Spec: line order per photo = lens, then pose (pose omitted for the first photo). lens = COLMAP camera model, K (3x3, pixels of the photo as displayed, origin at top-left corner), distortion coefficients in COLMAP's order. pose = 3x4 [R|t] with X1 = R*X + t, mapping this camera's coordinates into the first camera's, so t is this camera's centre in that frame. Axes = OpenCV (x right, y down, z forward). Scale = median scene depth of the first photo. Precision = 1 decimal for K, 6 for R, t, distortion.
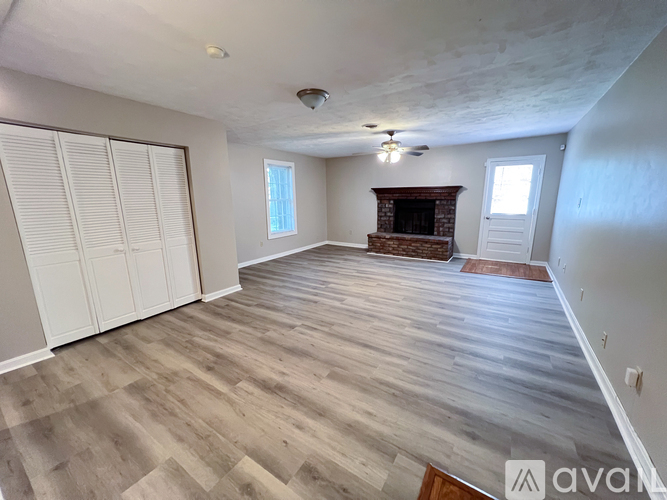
lens RADIAL K [[267.5, 0, 333.4], [0, 267.5, 250.0], [0, 0, 1]] dist [-0.000594, -0.000004]
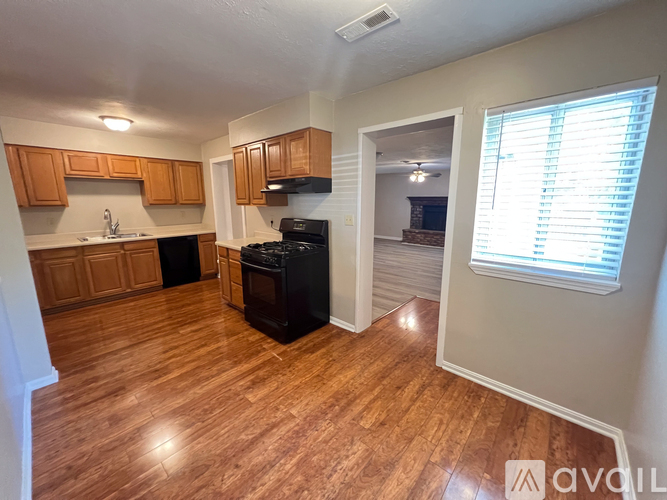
lens RADIAL K [[267.5, 0, 335.8], [0, 267.5, 251.2], [0, 0, 1]] dist [-0.000594, -0.000004]
pose [[0.990629, 0.042368, -0.129839, -0.031890], [-0.043796, 0.999007, -0.008162, 0.082159], [0.129364, 0.013772, 0.991501, -0.435227]]
